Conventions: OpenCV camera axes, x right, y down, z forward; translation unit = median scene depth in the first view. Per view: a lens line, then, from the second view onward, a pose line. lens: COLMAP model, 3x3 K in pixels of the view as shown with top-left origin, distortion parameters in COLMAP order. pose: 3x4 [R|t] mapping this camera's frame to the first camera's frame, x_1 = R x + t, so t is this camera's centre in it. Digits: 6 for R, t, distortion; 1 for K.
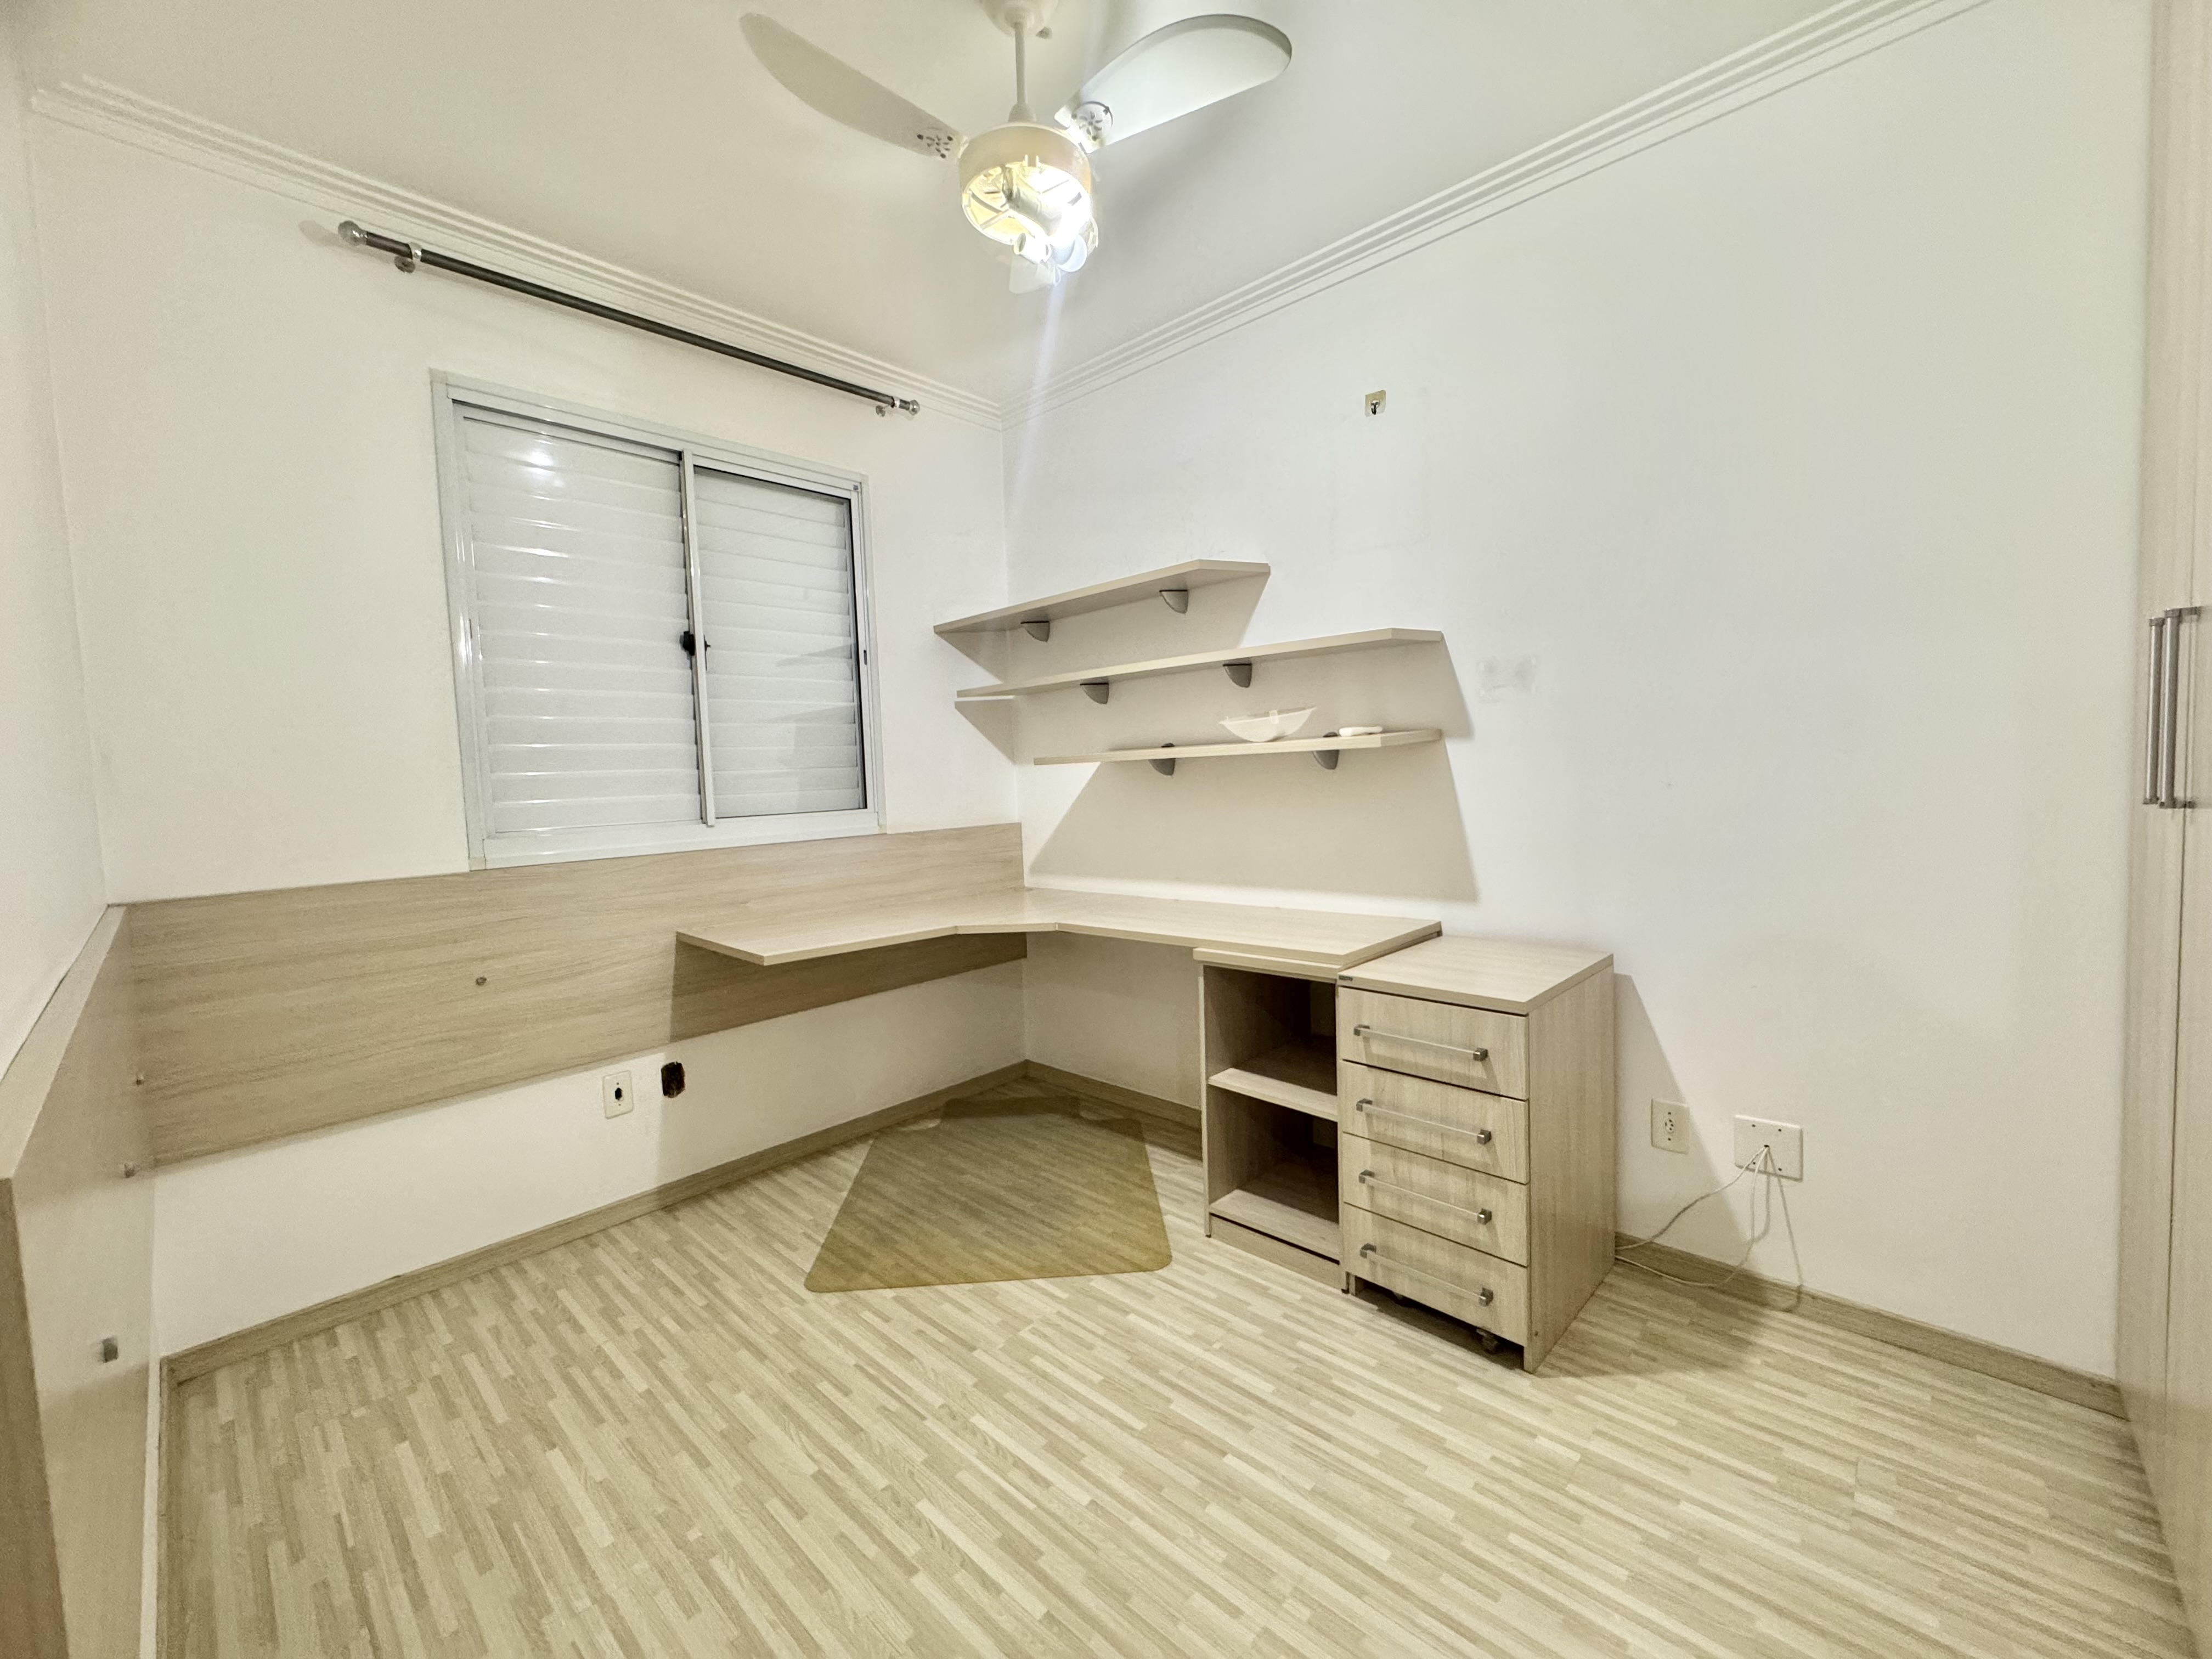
lens RADIAL K [[883.1, 0, 1105.5], [0, 883.1, 827.3], [0, 0, 1]] dist [-0.003608, 0.000657]
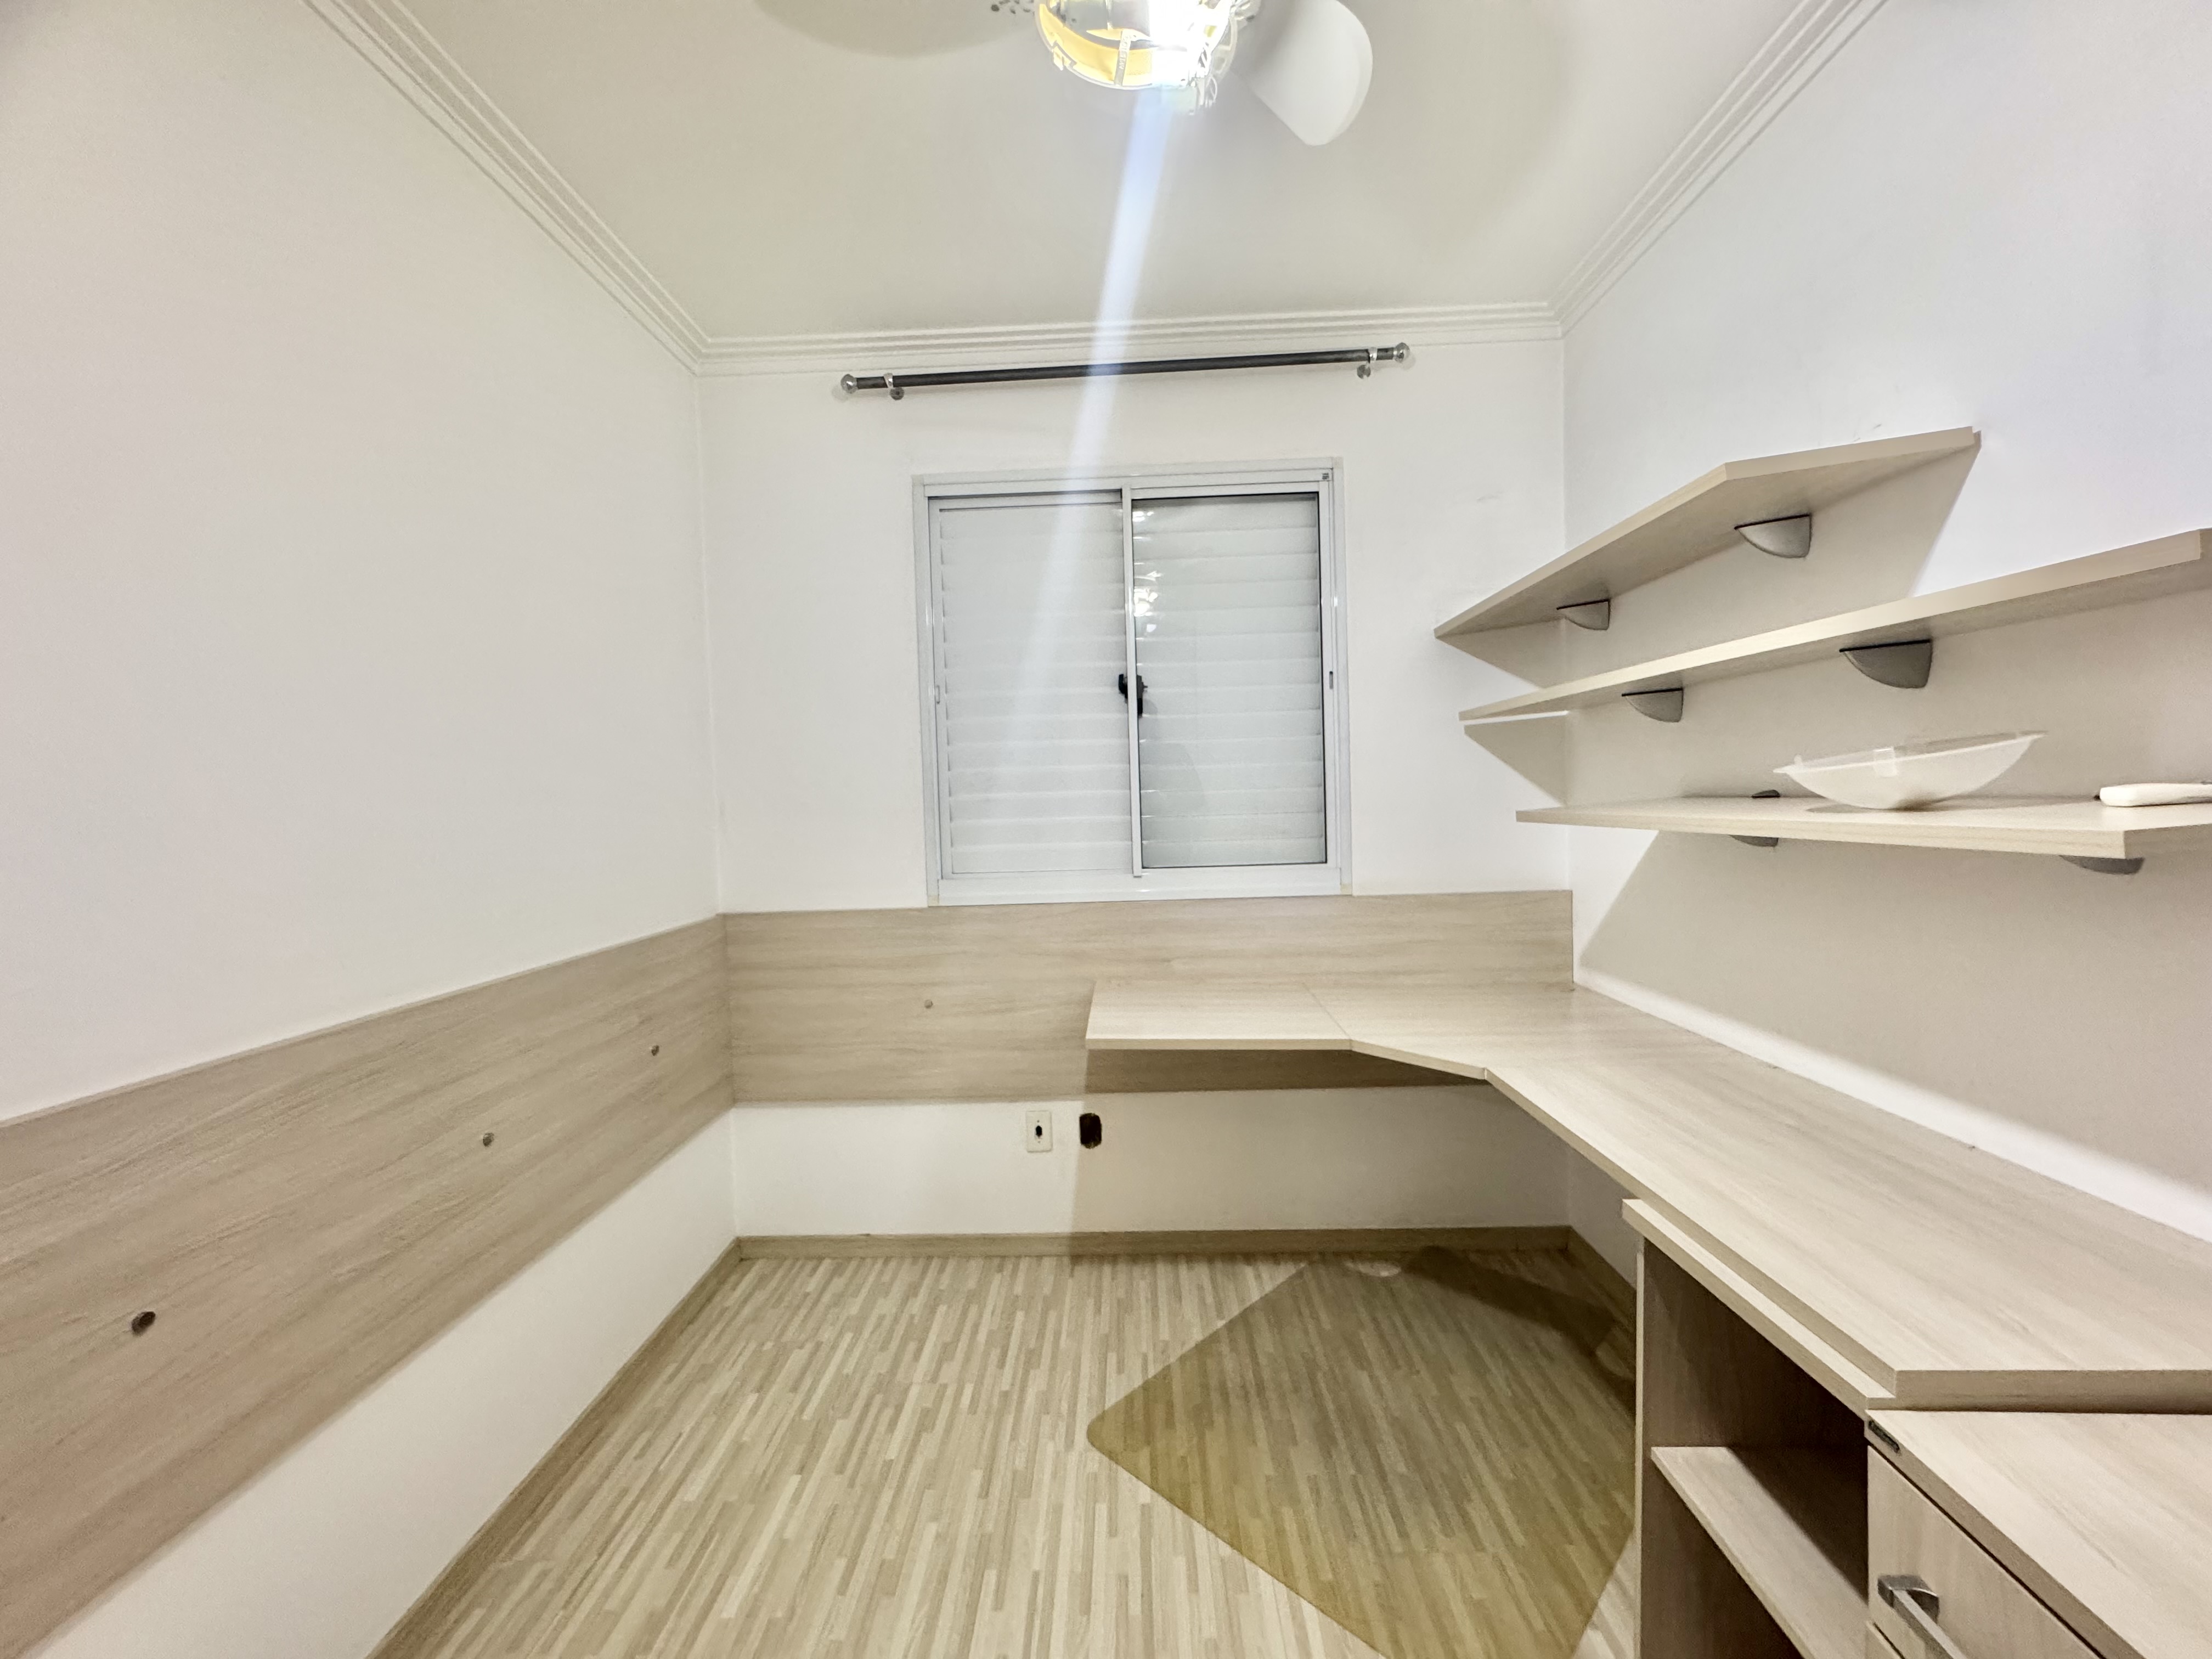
lens RADIAL K [[883.1, 0, 1103.0], [0, 883.1, 827.0], [0, 0, 1]] dist [-0.003608, 0.000657]
pose [[0.662533, 0.044172, -0.747729, 0.306615], [-0.041198, 0.998897, 0.022505, -0.096384], [0.747899, 0.015895, 0.663623, 0.436955]]
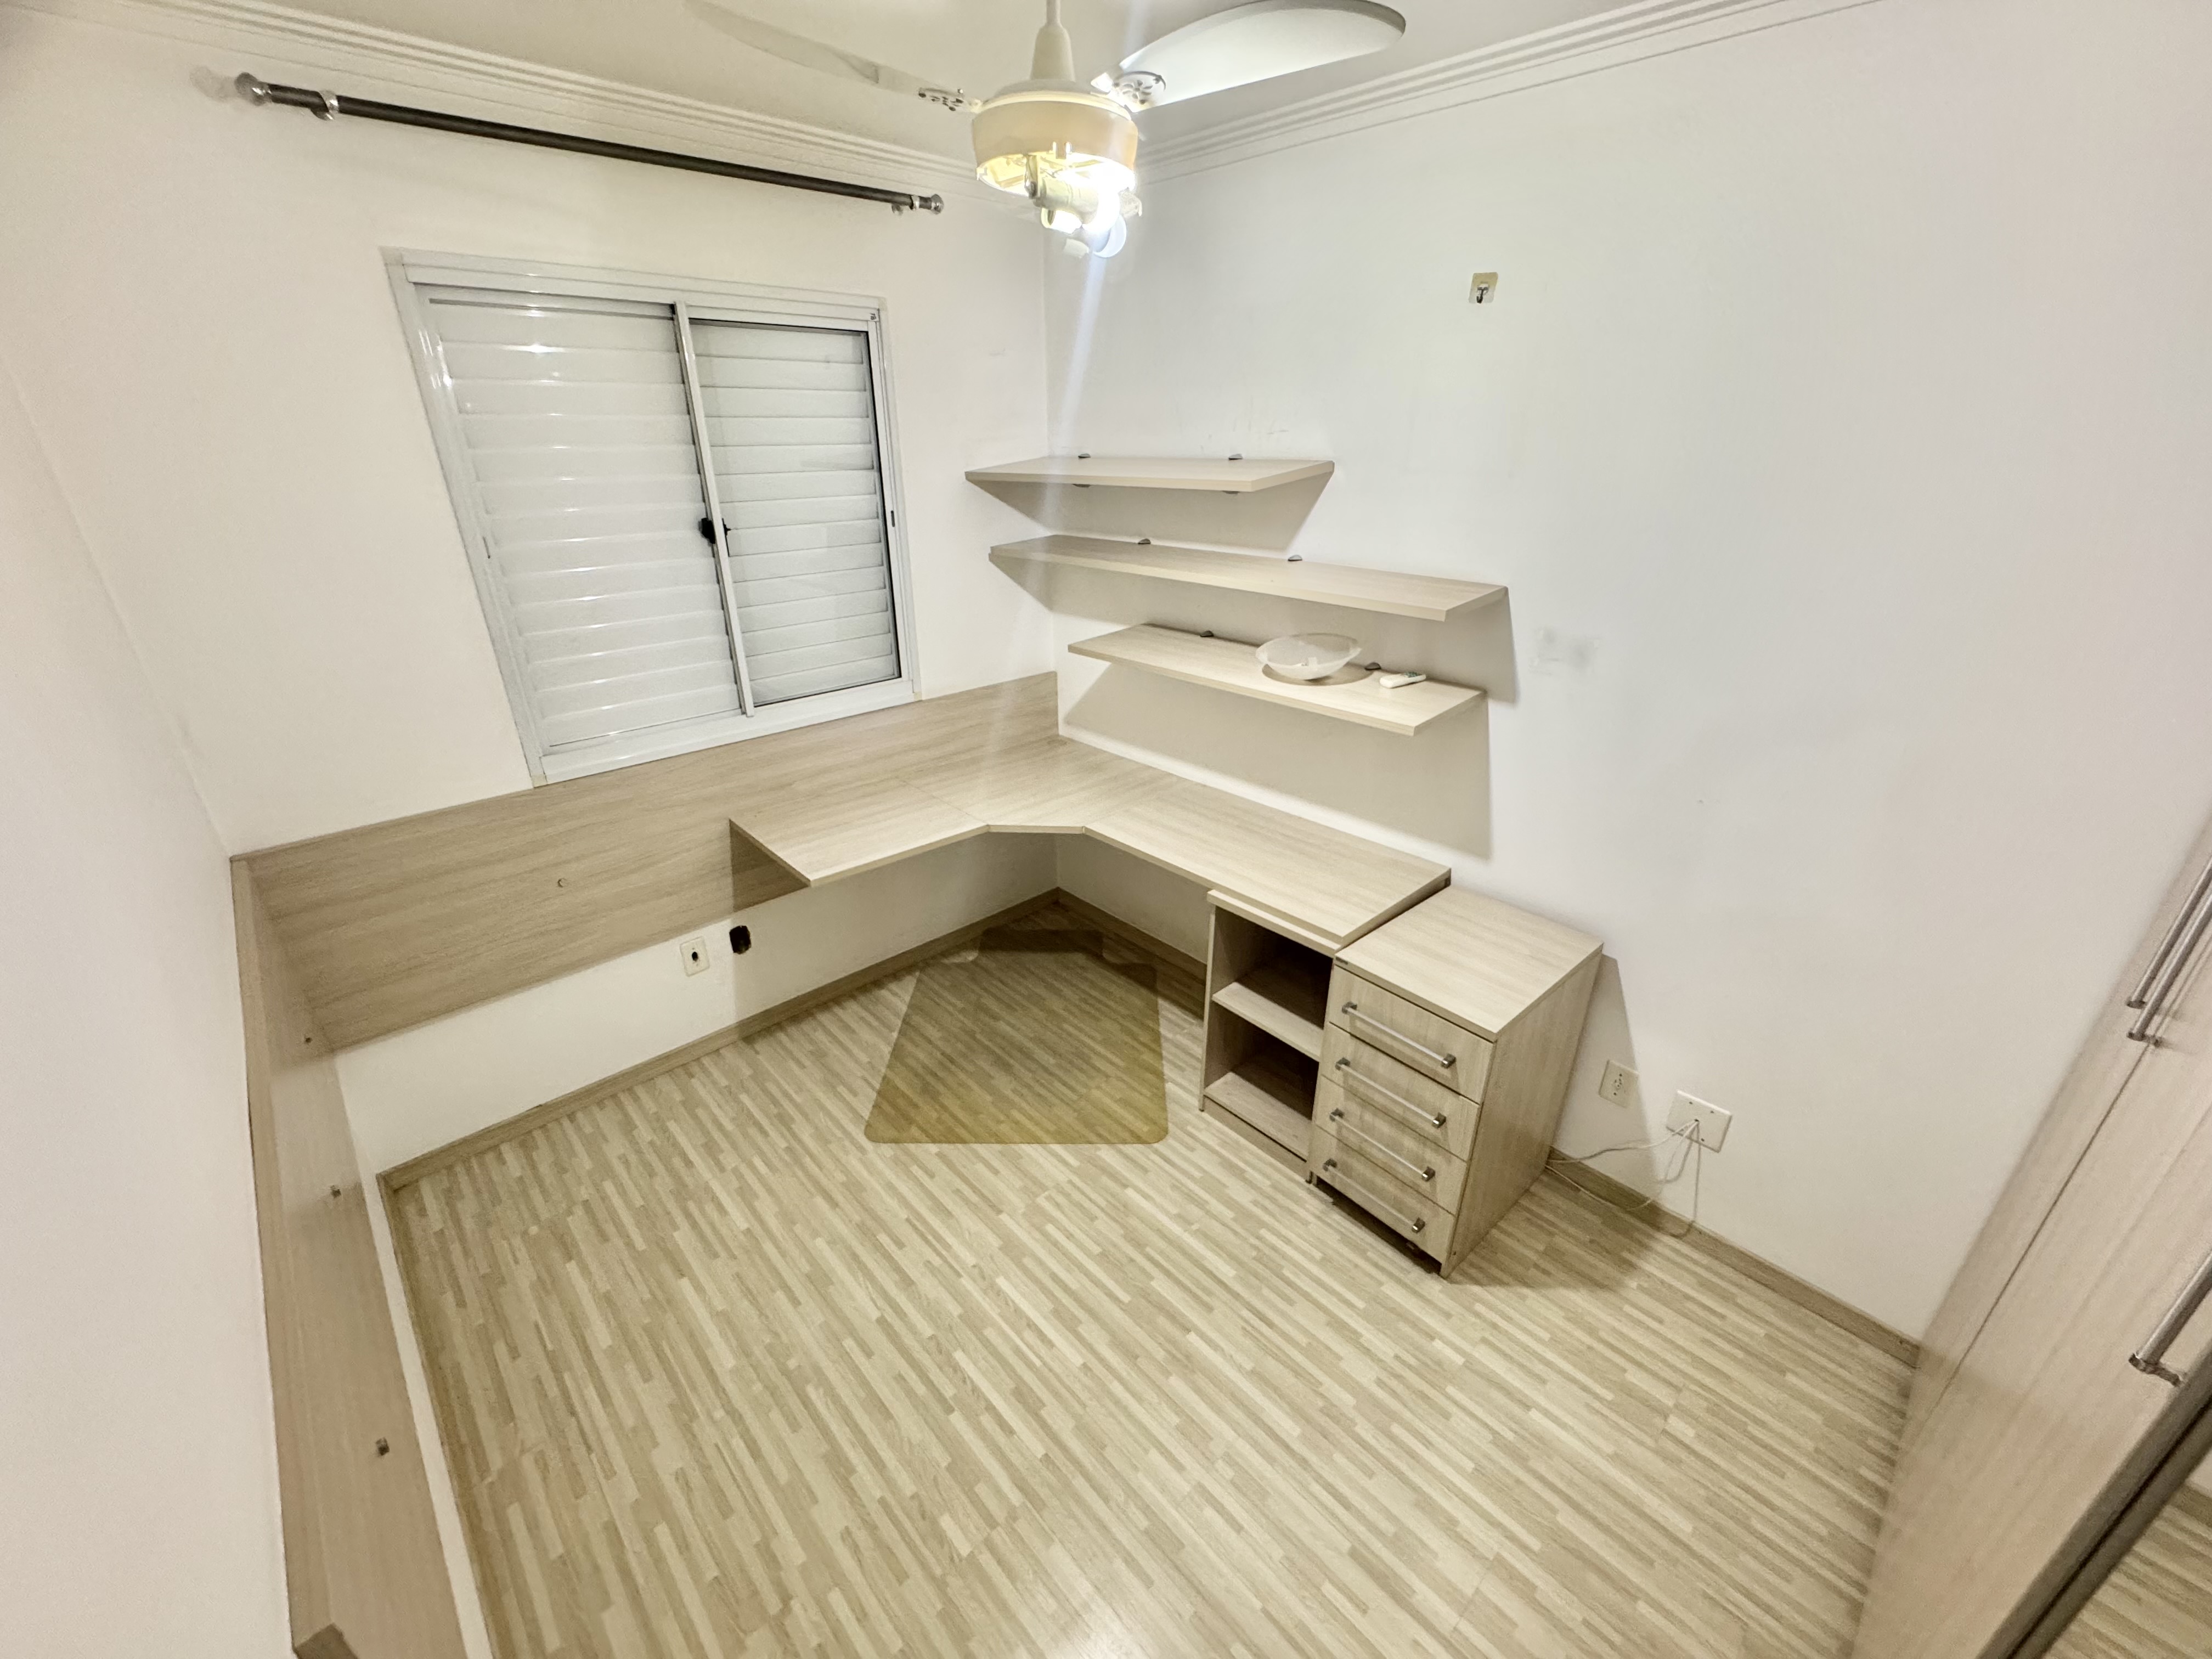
lens RADIAL K [[883.1, 0, 1106.2], [0, 883.1, 828.0], [0, 0, 1]] dist [-0.003608, 0.000657]
pose [[0.997428, 0.058465, -0.041453, 0.018512], [-0.040042, 0.934294, 0.354246, -0.333468], [0.059440, -0.351675, 0.934233, 0.029363]]
